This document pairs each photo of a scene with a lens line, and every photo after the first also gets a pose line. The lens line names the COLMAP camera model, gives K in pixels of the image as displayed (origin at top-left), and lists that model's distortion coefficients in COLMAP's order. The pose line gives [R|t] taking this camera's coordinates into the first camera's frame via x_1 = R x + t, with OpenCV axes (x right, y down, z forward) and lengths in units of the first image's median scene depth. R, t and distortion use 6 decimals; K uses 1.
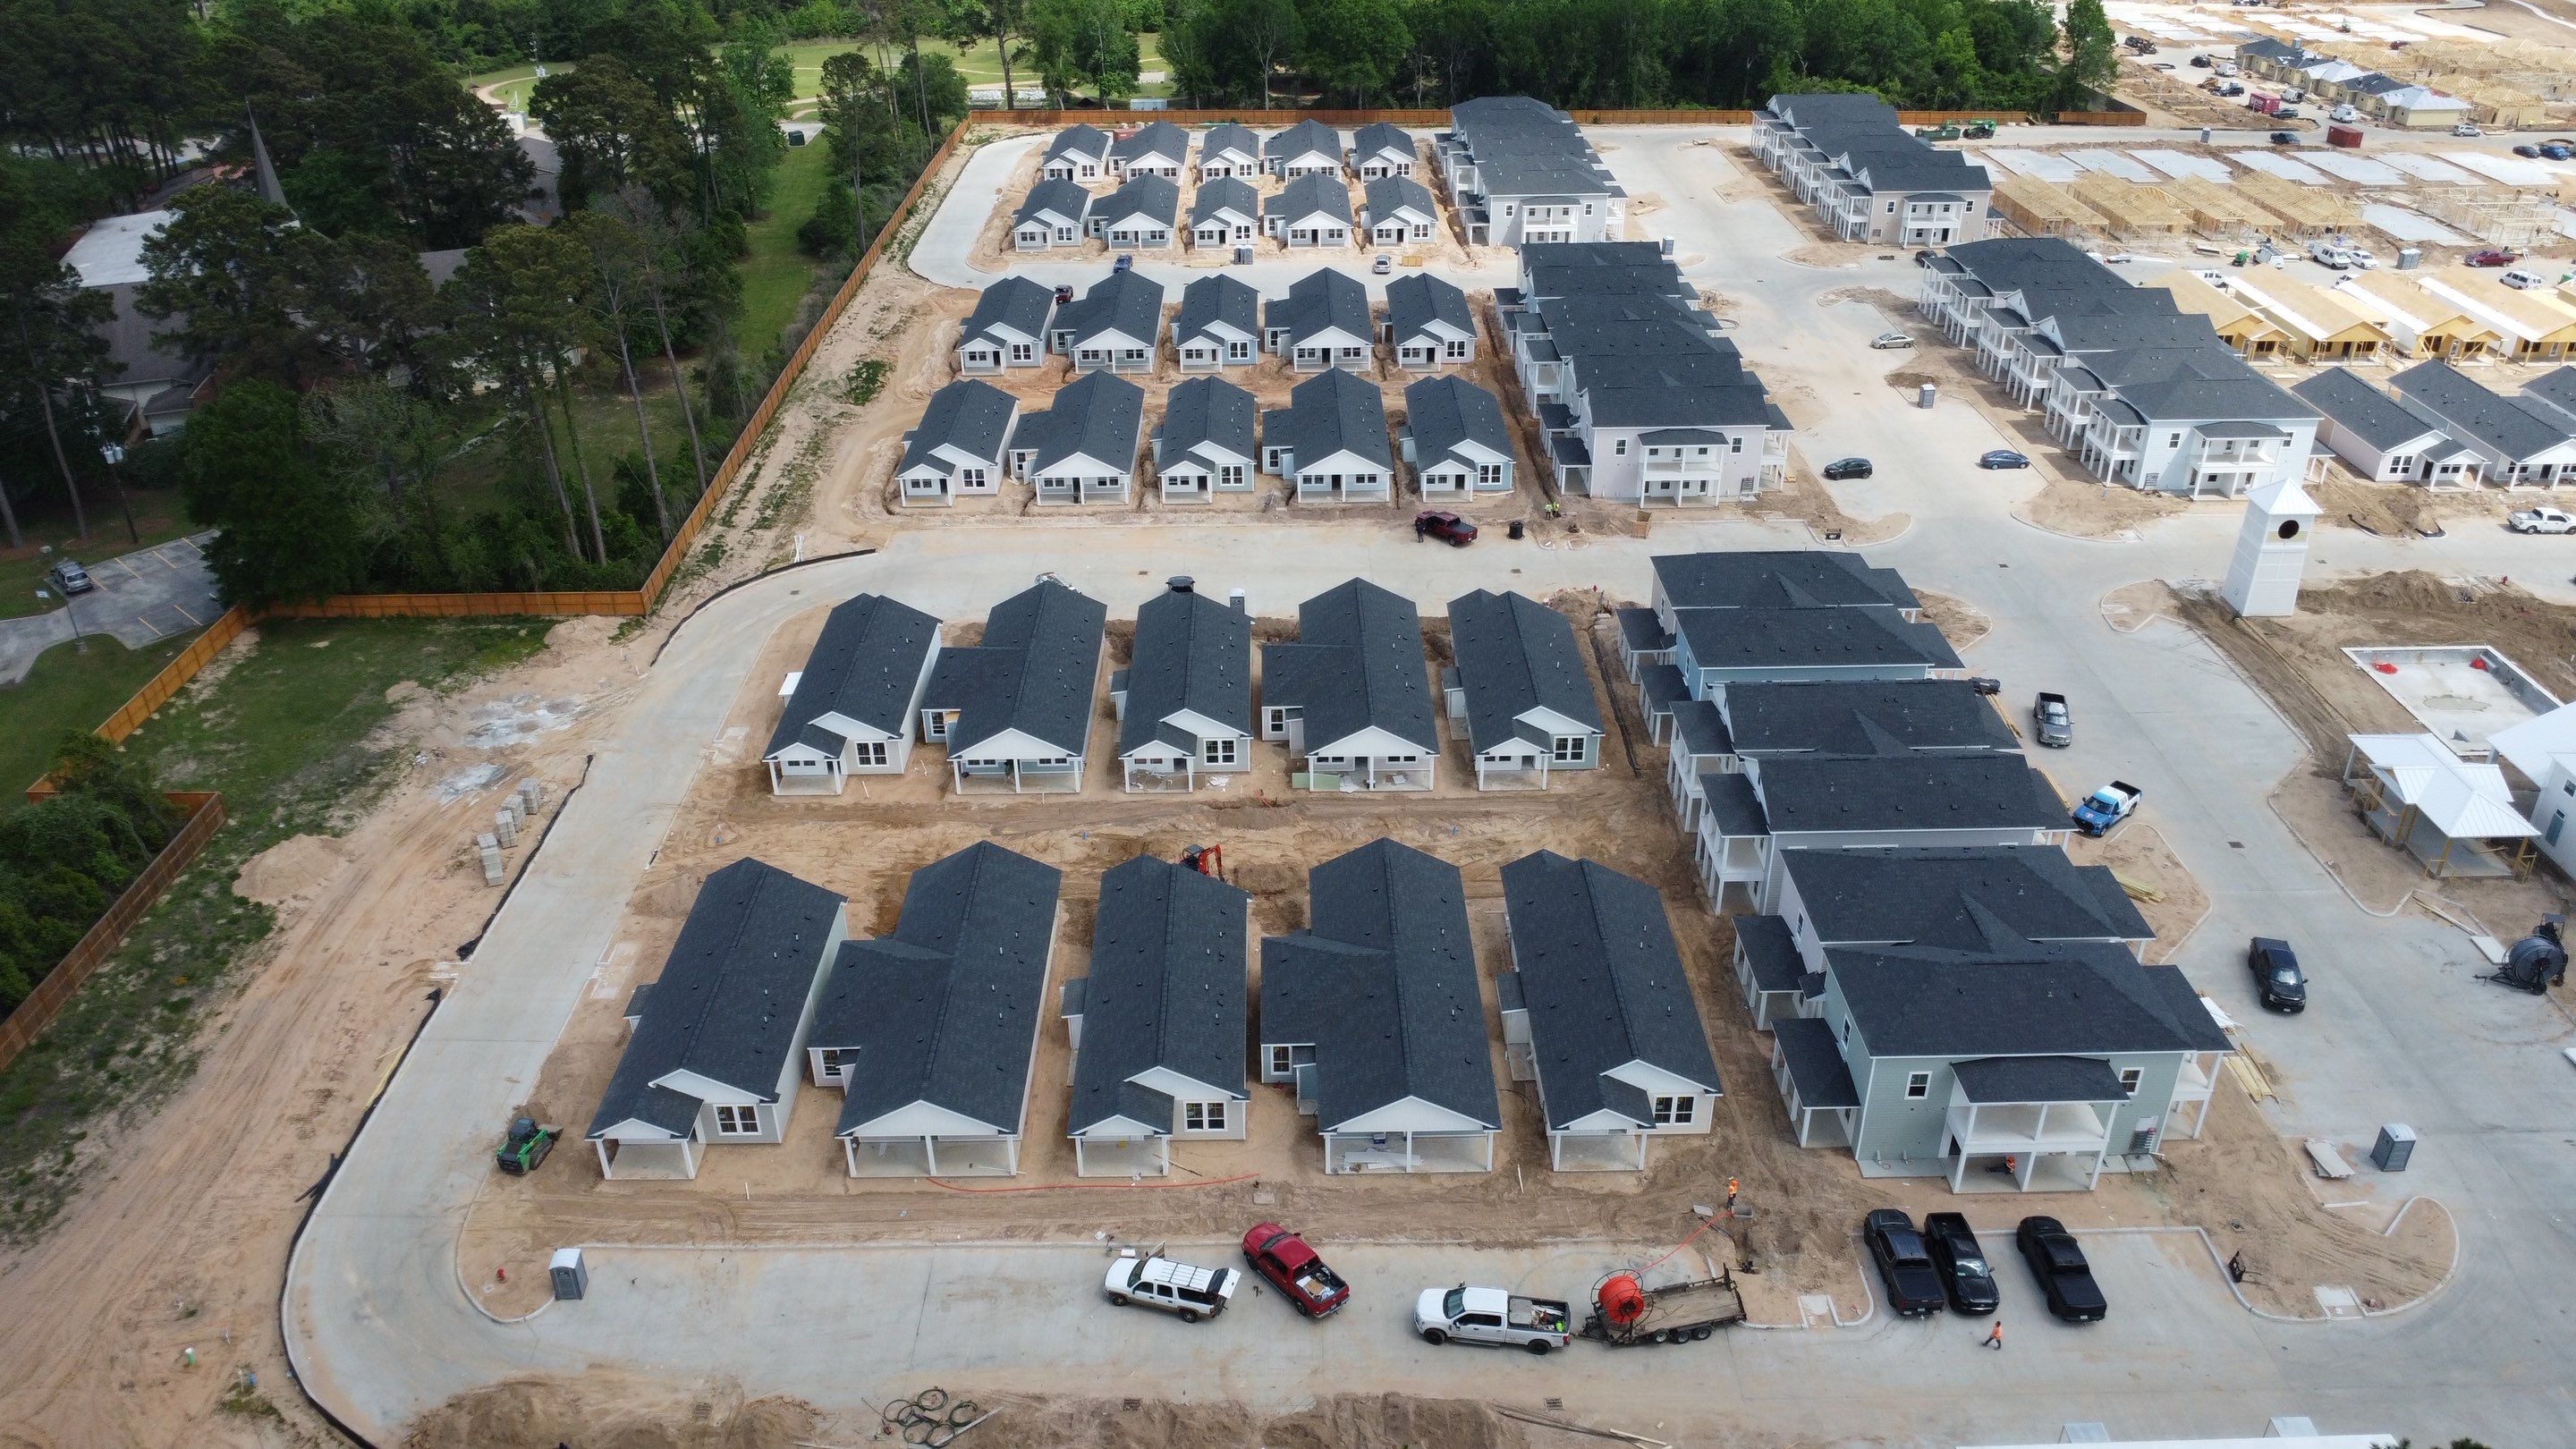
lens RADIAL K [[1865.8, 0, 1278.0], [0, 1865.8, 736.3], [0, 0, 1]] dist [-0.026009, -0.013325]
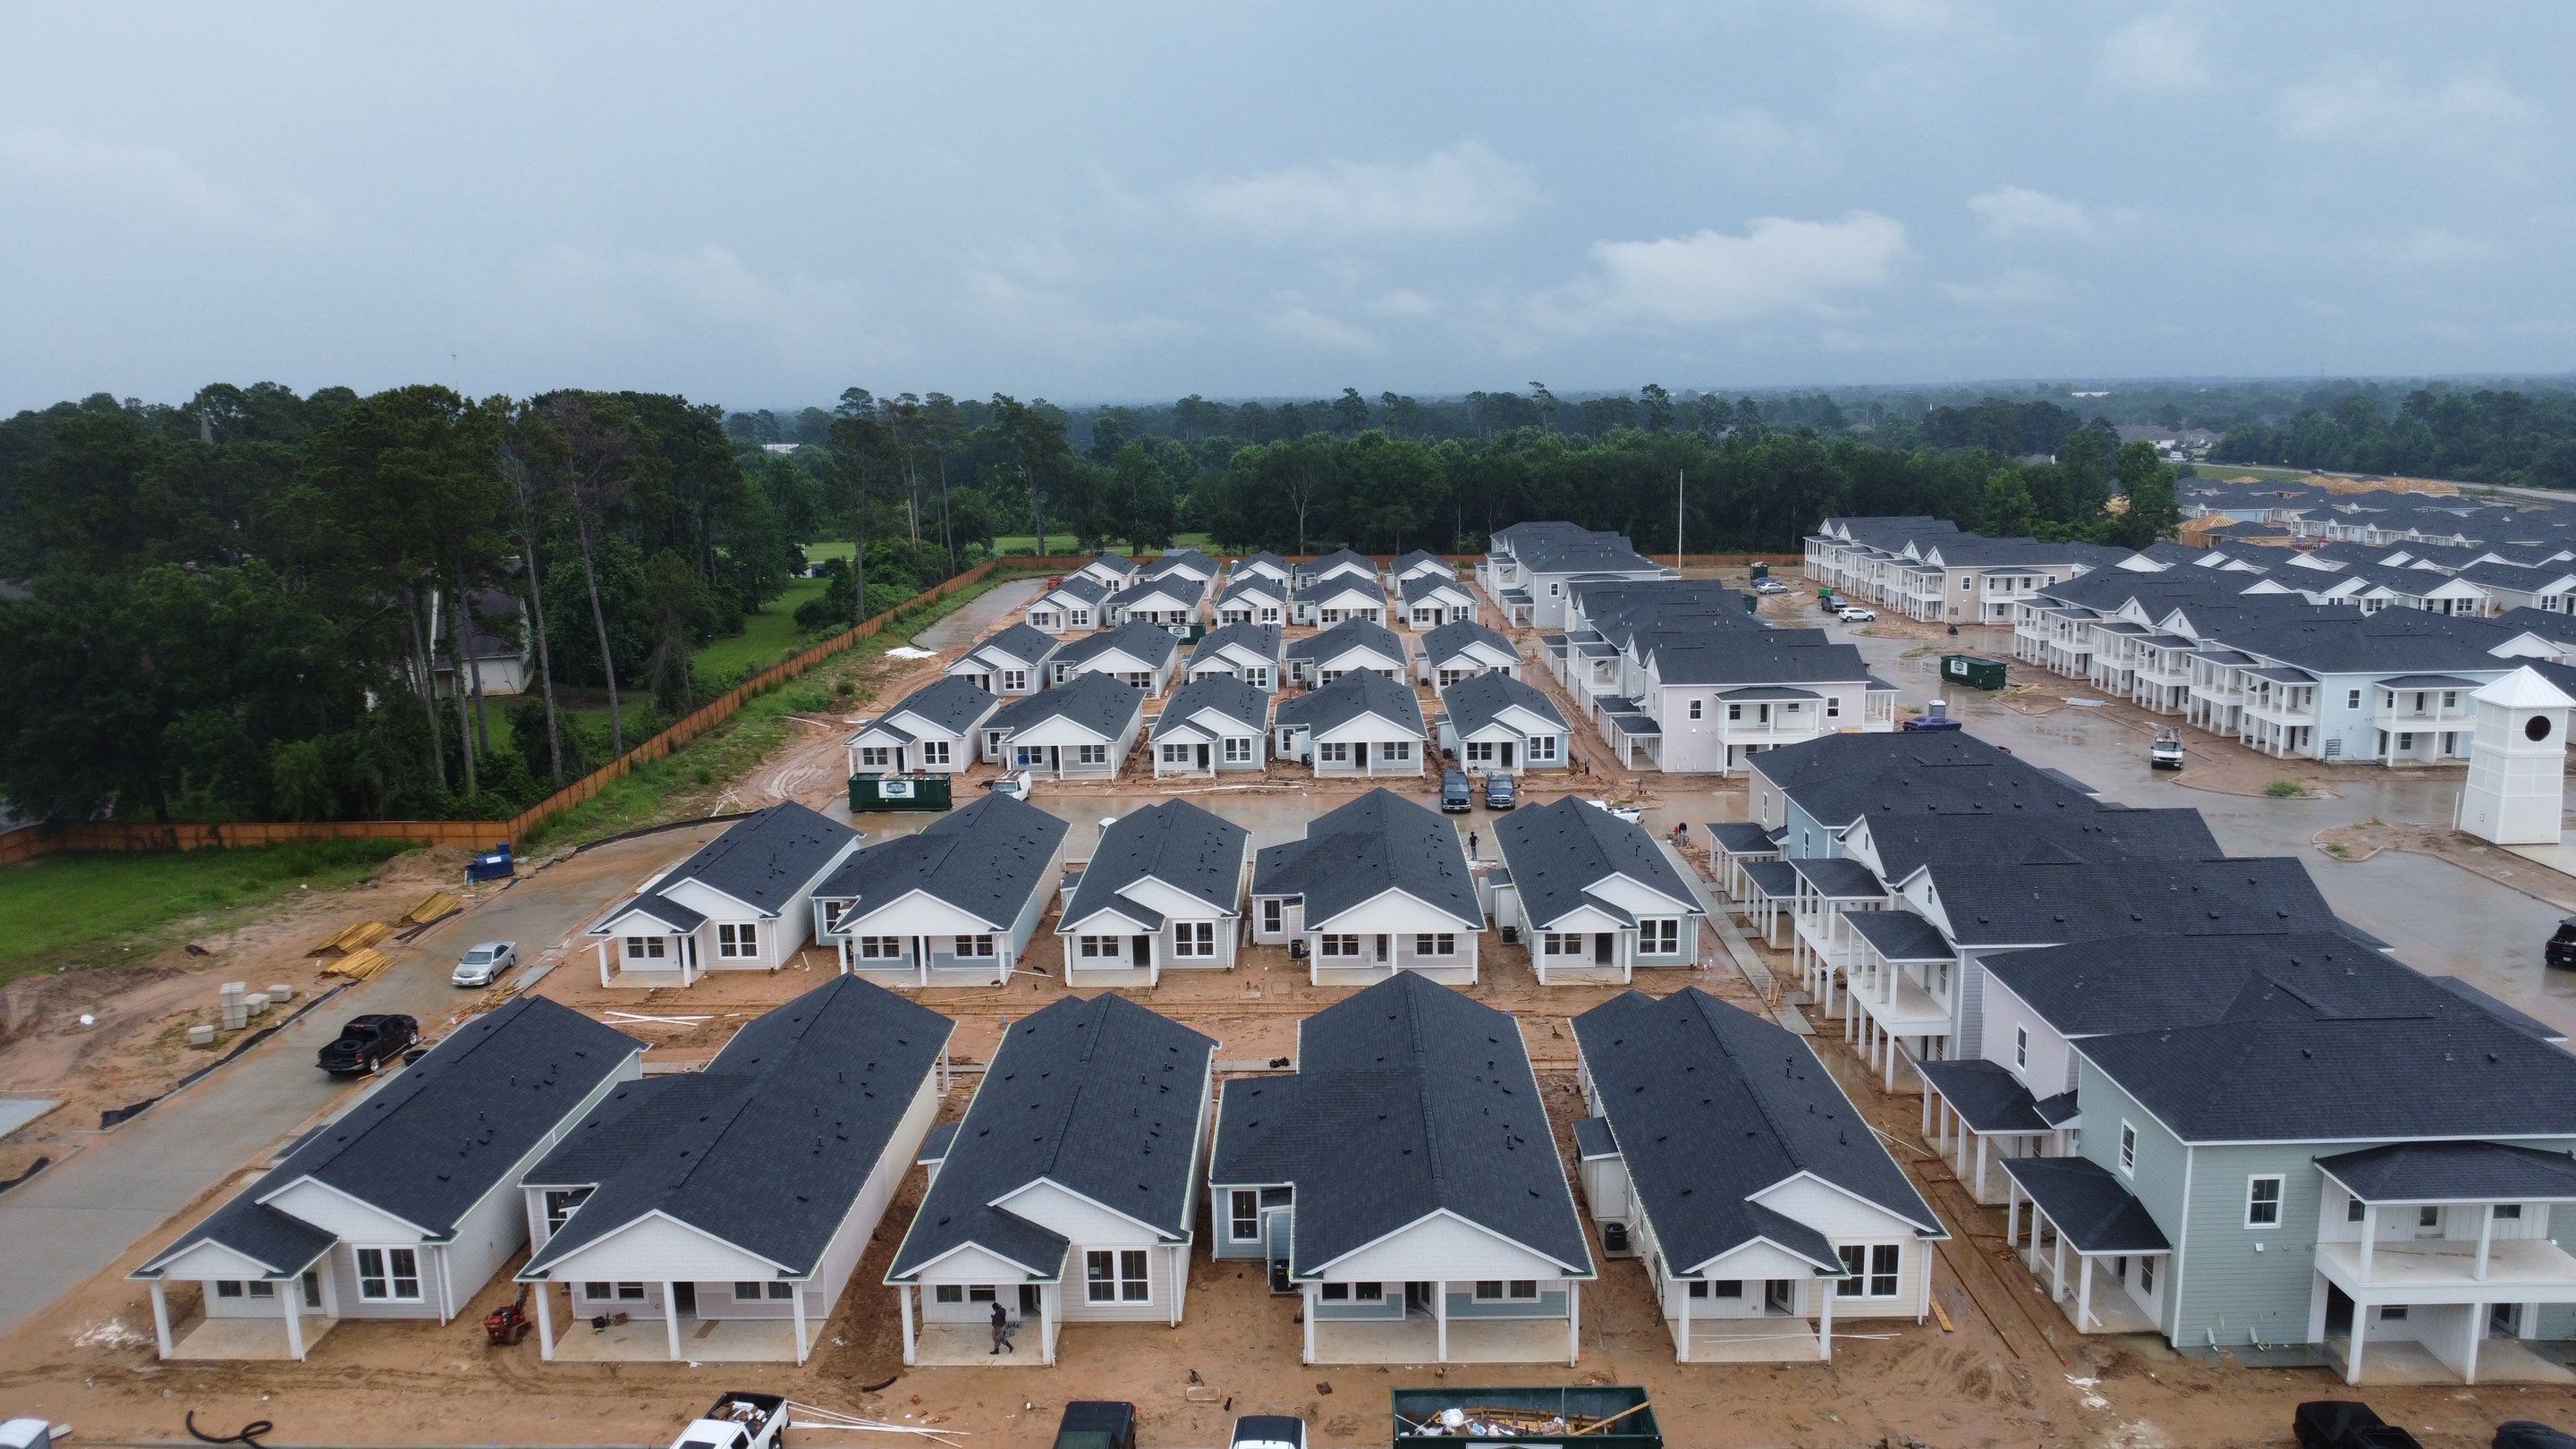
lens RADIAL K [[1865.8, 0, 1278.0], [0, 1865.8, 736.3], [0, 0, 1]] dist [-0.026009, -0.013325]
pose [[0.999569, -0.000813, -0.029350, 0.021320], [-0.008676, 0.946796, -0.321717, 0.146963], [0.028050, 0.321833, 0.946381, 0.219549]]
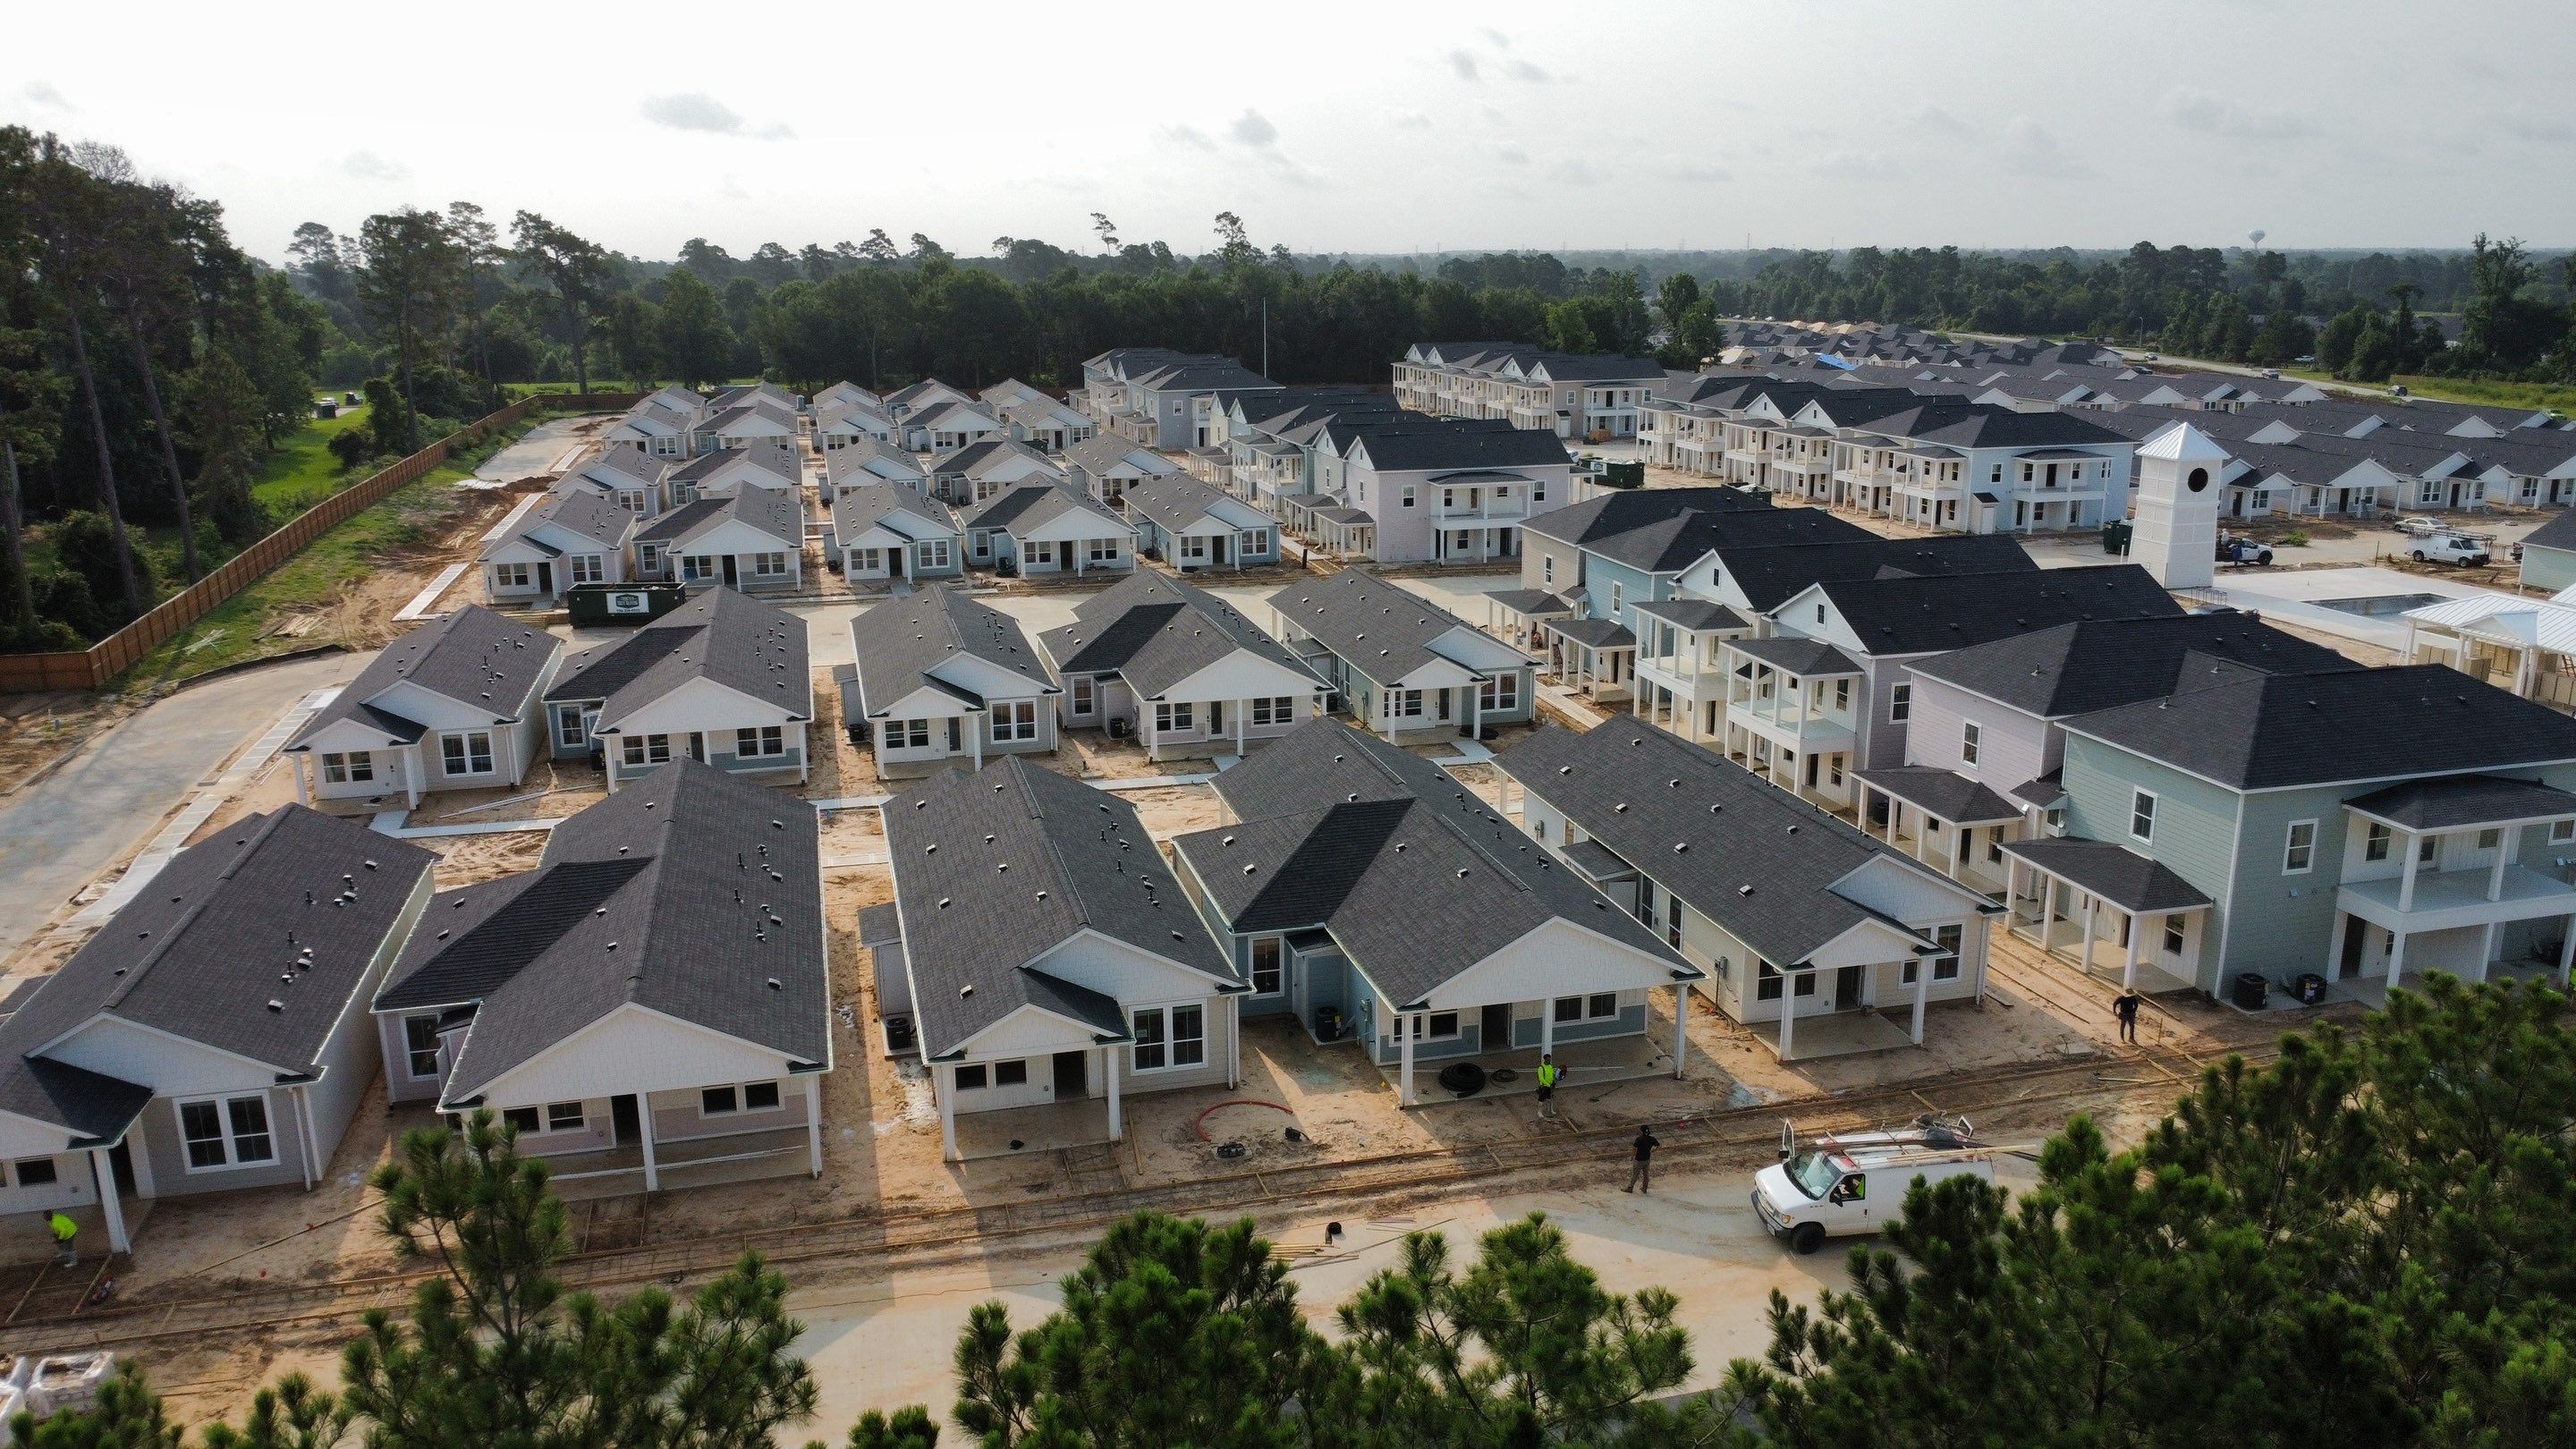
lens RADIAL K [[1865.8, 0, 1278.0], [0, 1865.8, 736.3], [0, 0, 1]] dist [-0.026009, -0.013325]
pose [[0.970617, -0.055145, 0.234226, -0.082324], [0.113448, 0.963285, -0.243332, 0.161003], [-0.212208, 0.262755, 0.941237, 0.288930]]
